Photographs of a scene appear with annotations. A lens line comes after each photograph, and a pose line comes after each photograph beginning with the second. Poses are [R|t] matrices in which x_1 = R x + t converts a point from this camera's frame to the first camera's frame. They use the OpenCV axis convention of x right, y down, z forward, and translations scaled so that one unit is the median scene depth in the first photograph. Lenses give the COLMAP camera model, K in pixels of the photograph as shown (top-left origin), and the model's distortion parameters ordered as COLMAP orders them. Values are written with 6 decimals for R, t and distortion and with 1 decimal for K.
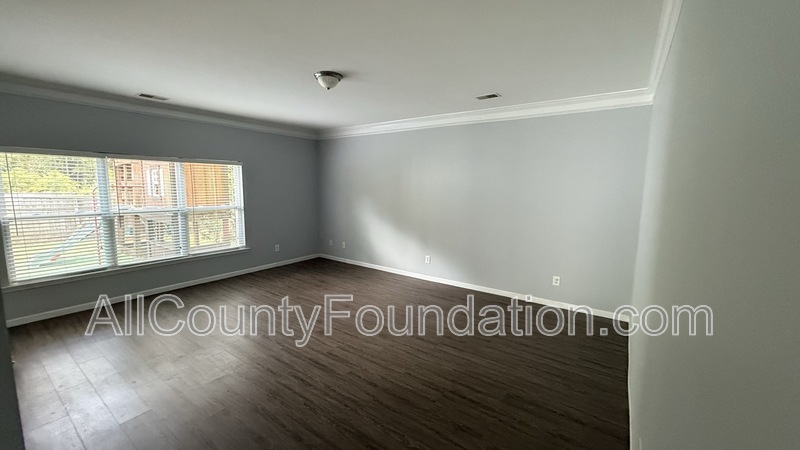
lens RADIAL K [[319.4, 0, 397.7], [0, 319.4, 224.3], [0, 0, 1]] dist [-0.000974, 0.000019]
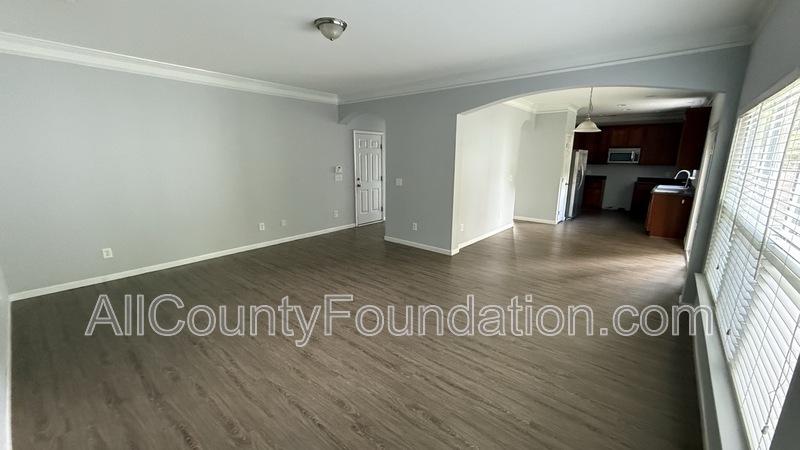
lens RADIAL K [[319.4, 0, 397.7], [0, 319.4, 224.3], [0, 0, 1]] dist [-0.000974, 0.000019]
pose [[-0.996454, -0.037023, 0.075552, -0.492773], [-0.009485, 0.941684, 0.336366, -0.246628], [-0.083599, 0.334457, -0.938696, 2.018669]]
